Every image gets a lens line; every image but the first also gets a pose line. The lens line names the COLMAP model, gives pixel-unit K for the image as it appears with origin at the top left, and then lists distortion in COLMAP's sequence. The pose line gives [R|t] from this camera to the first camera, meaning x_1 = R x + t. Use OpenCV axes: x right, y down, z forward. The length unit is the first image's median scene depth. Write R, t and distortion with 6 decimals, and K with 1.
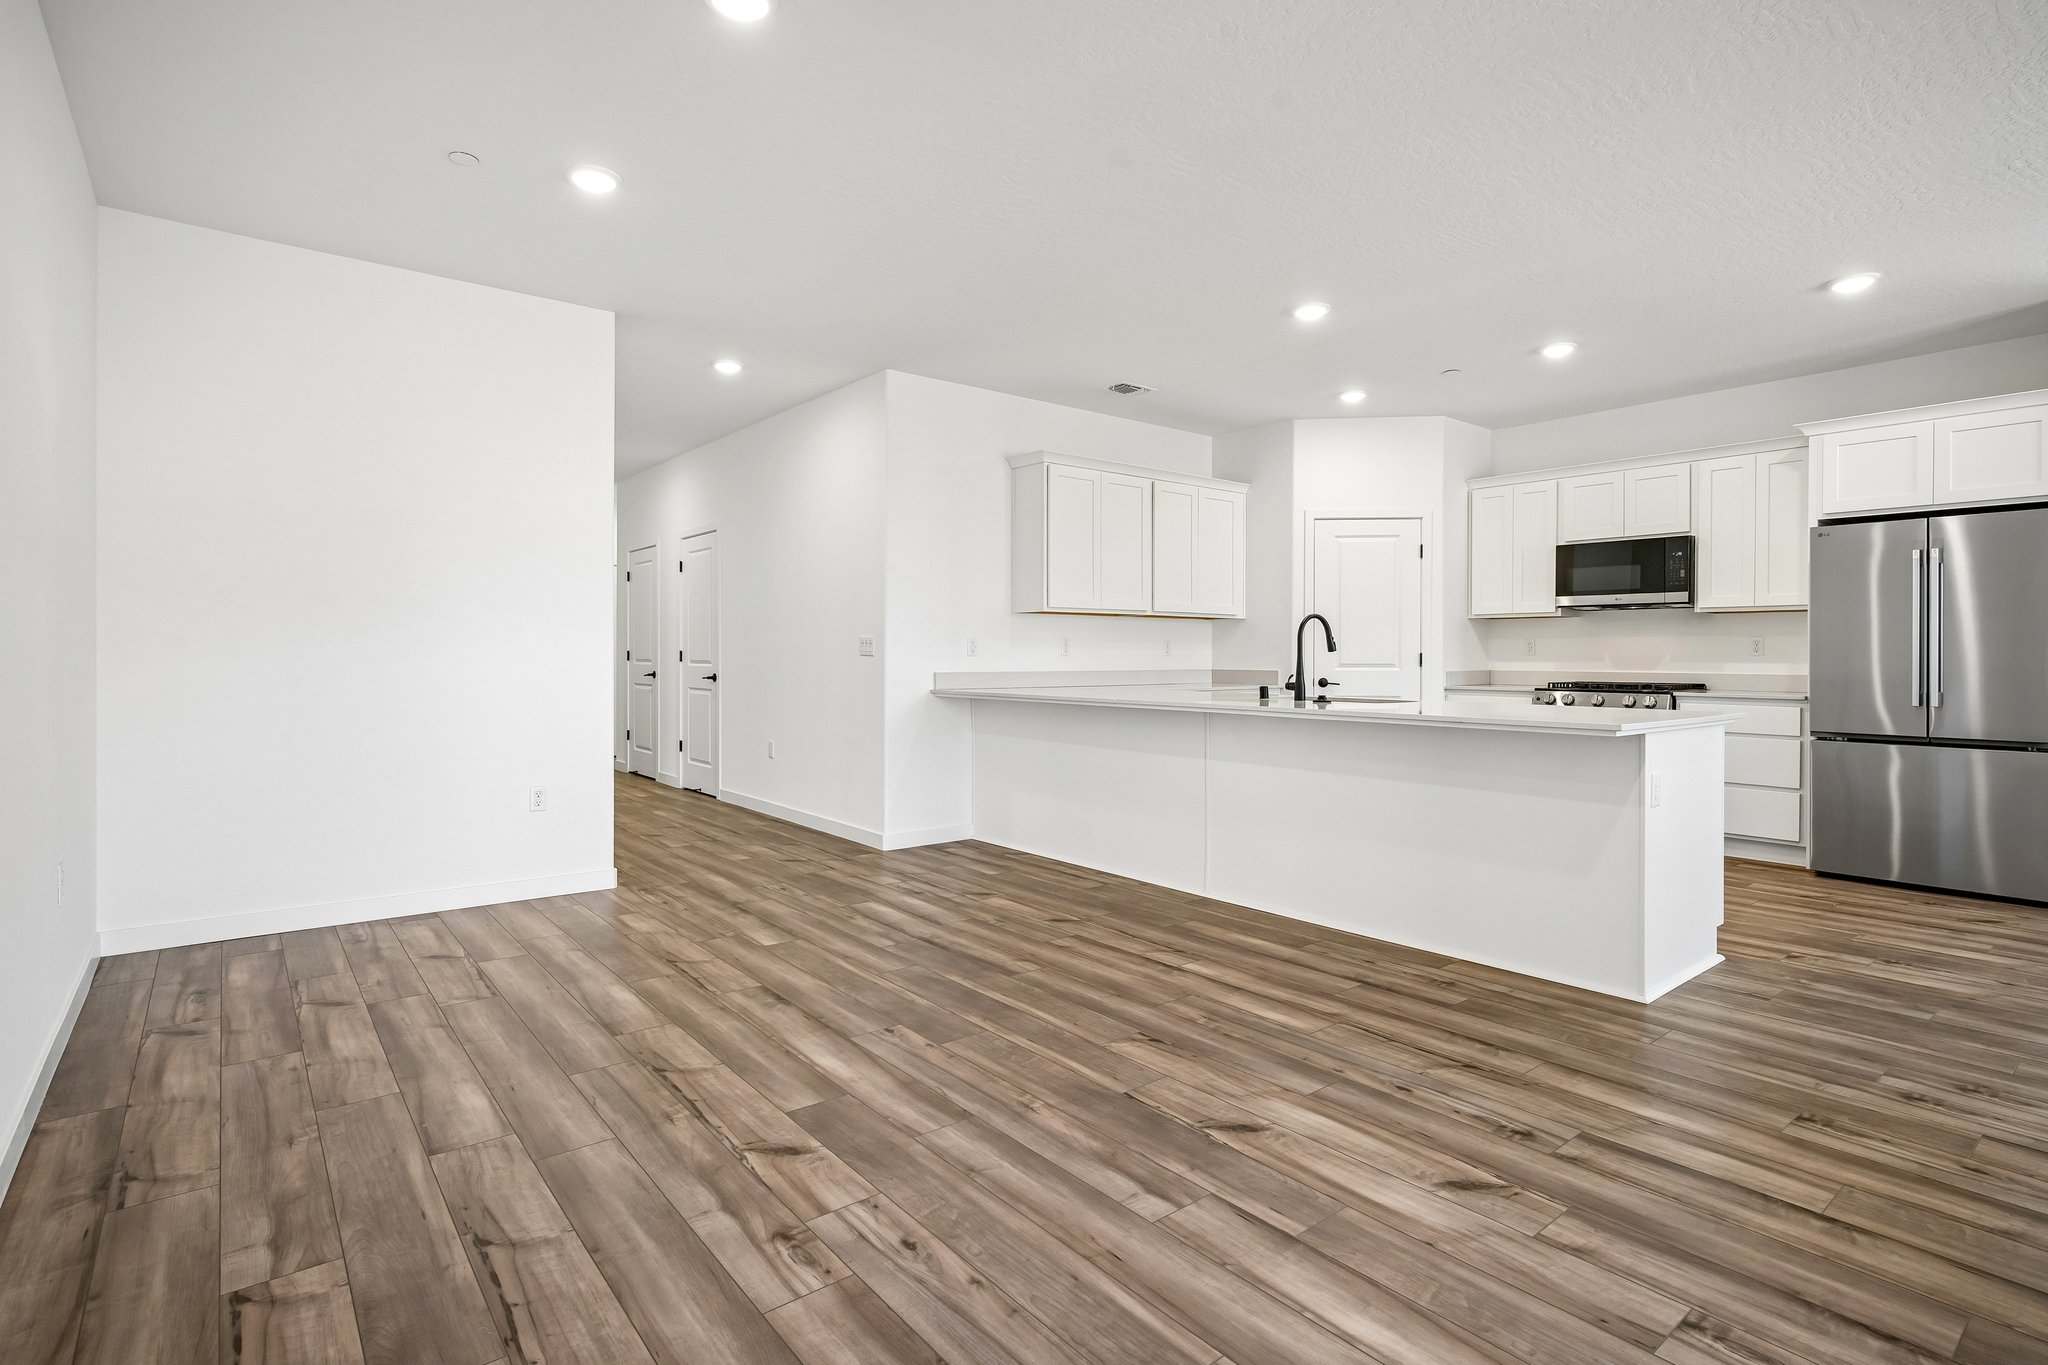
lens RADIAL K [[991.2, 0, 1022.3], [0, 991.2, 663.4], [0, 0, 1]] dist [-0.013025, 0.007365]
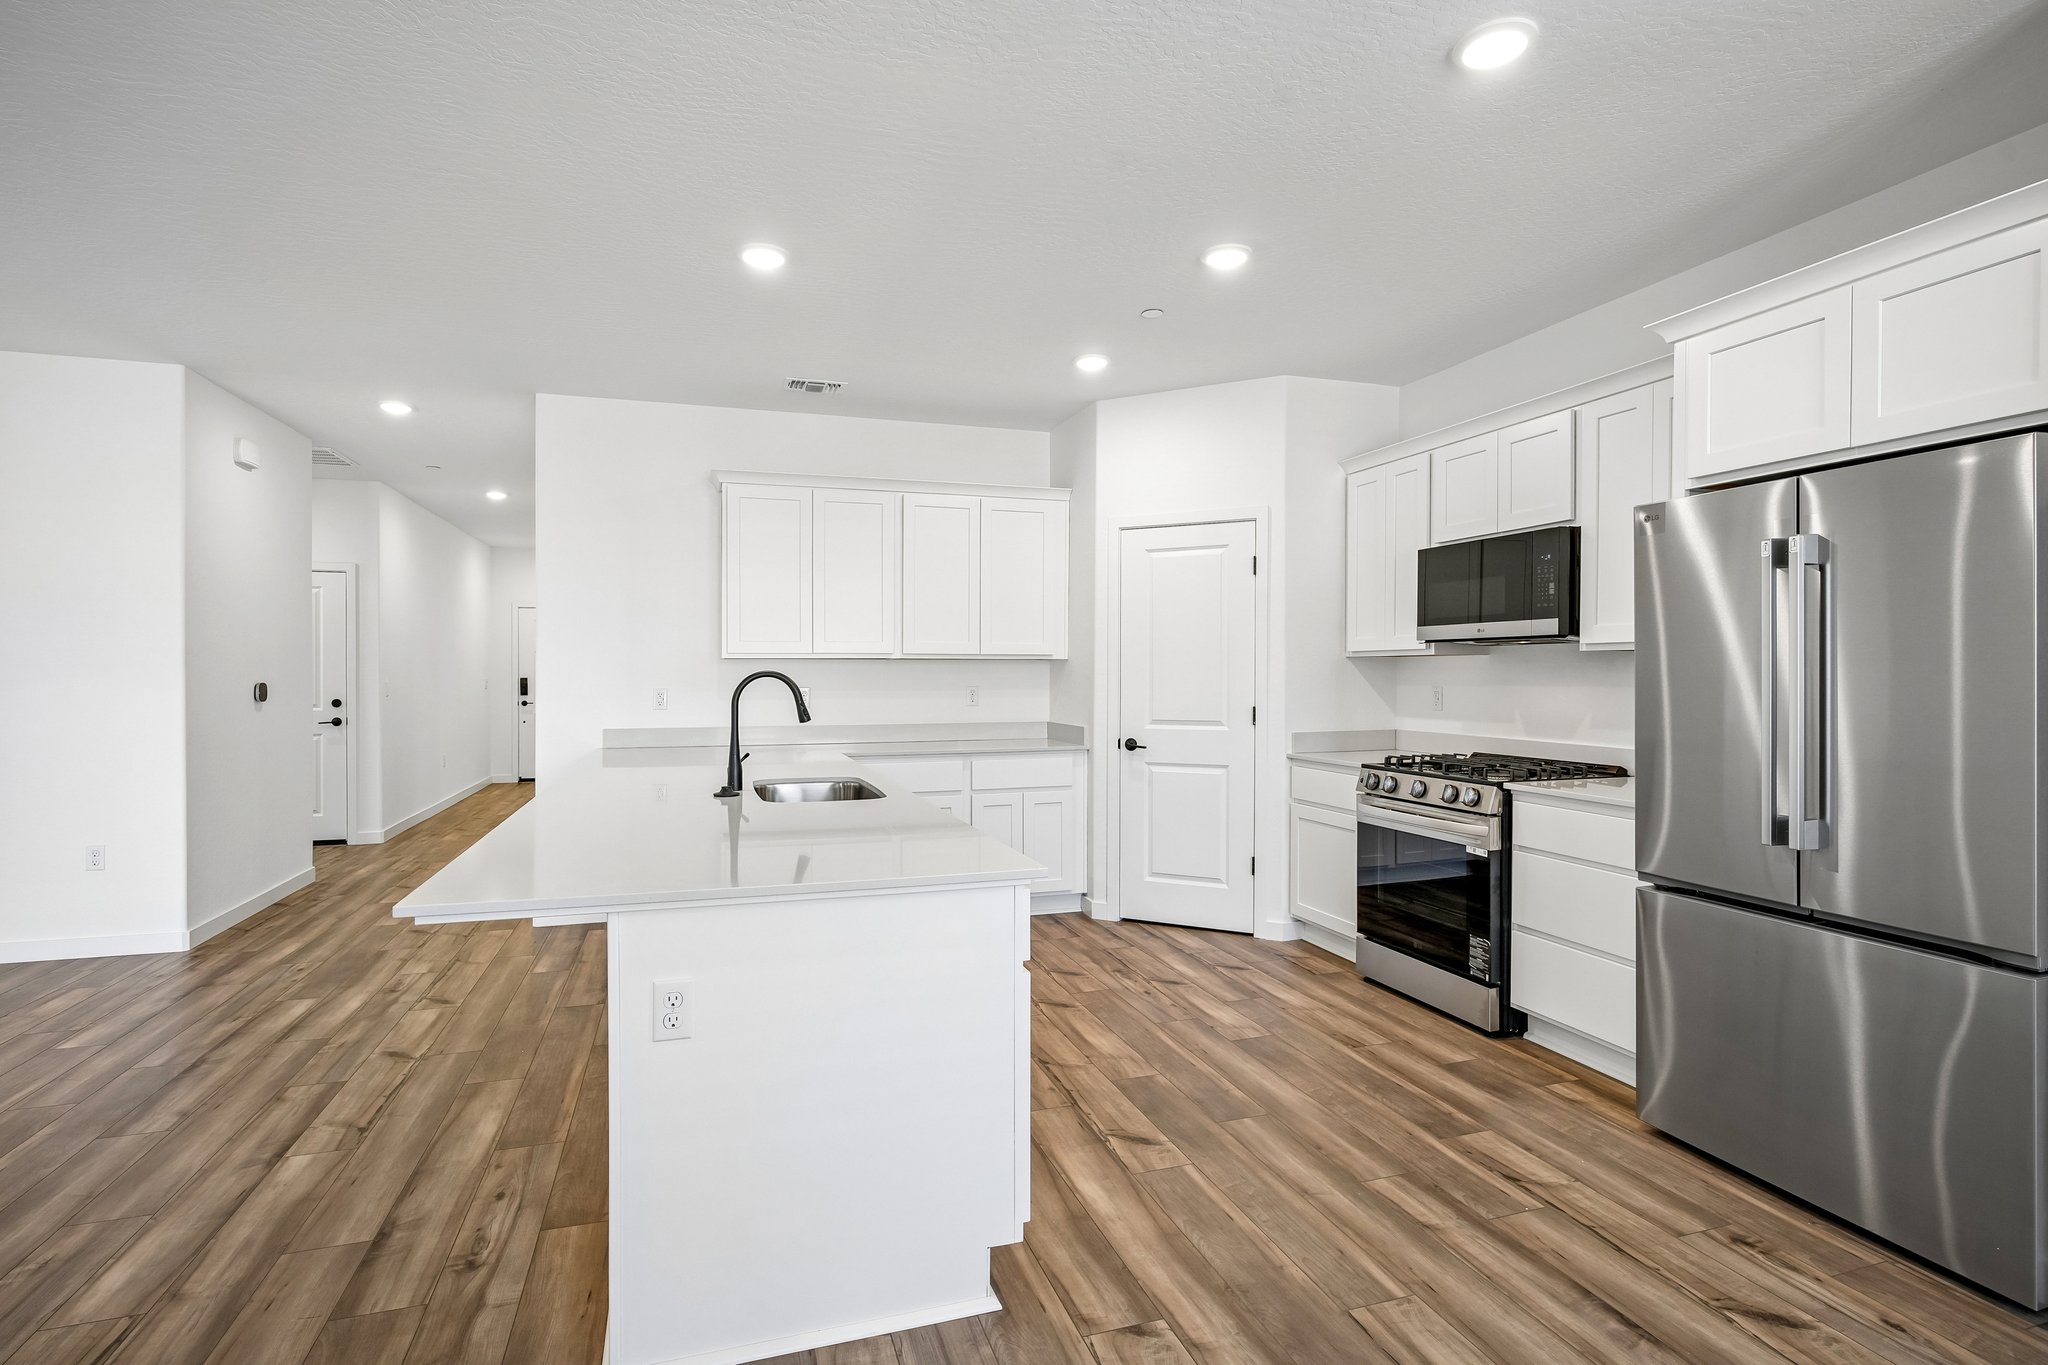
lens RADIAL K [[991.2, 0, 1018.0], [0, 991.2, 676.0], [0, 0, 1]] dist [-0.013025, 0.007365]
pose [[0.933557, -0.002290, -0.358421, 0.854869], [0.001284, 0.999995, -0.003044, -0.052230], [0.358426, 0.002381, 0.933555, 0.447746]]
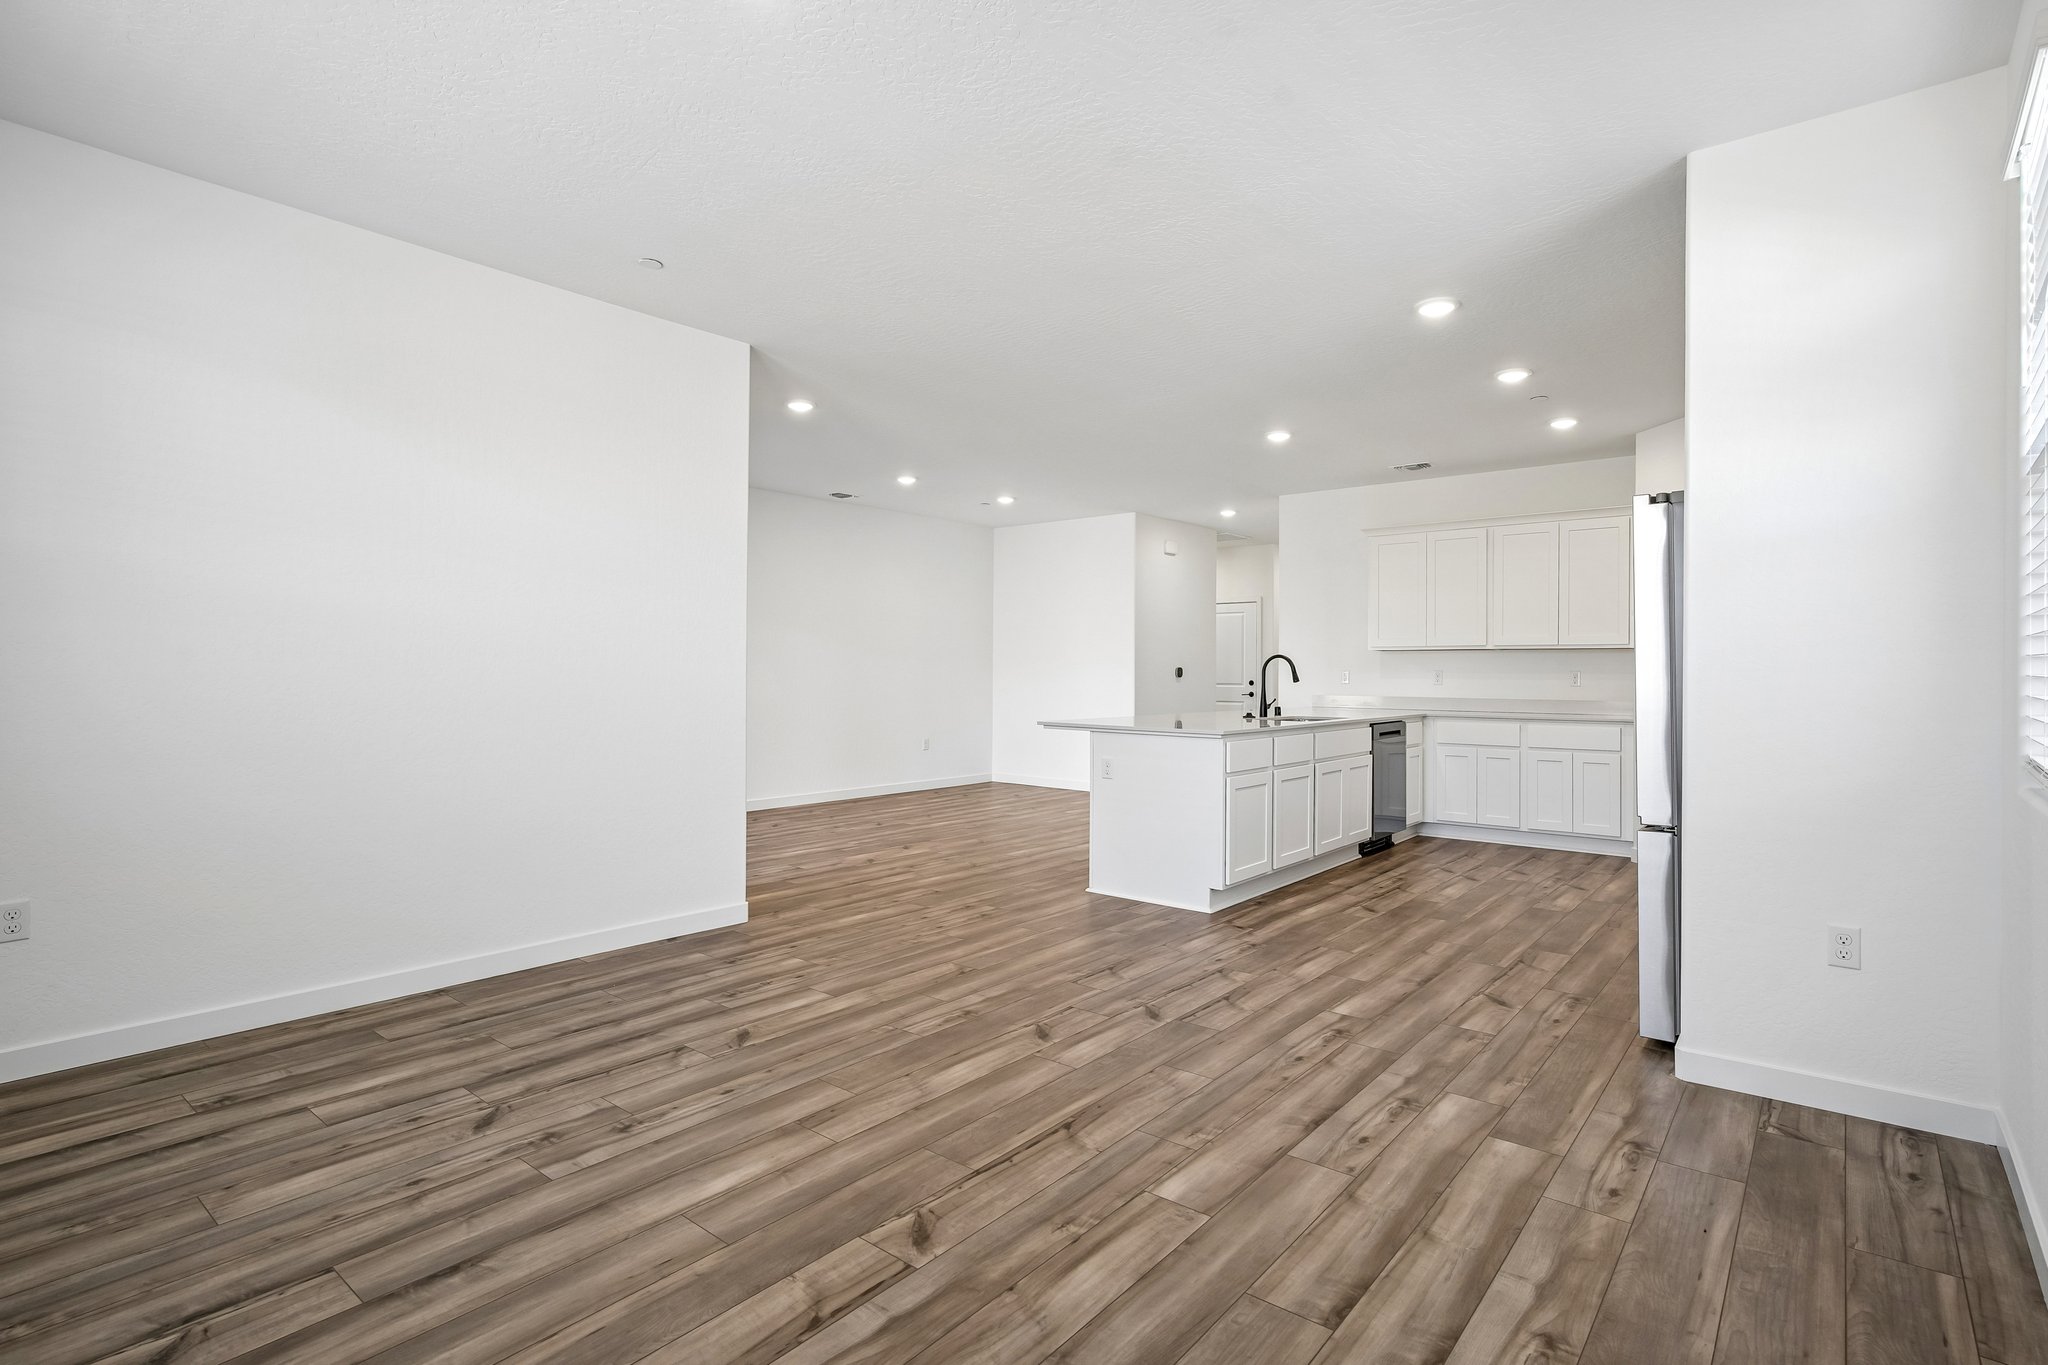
lens RADIAL K [[991.2, 0, 1057.2], [0, 991.2, 667.8], [0, 0, 1]] dist [-0.013025, 0.007365]
pose [[0.221674, -0.006606, -0.975099, 1.832076], [-0.015038, 0.999835, -0.010193, -0.015084], [0.975005, 0.016923, 0.221538, 0.458379]]
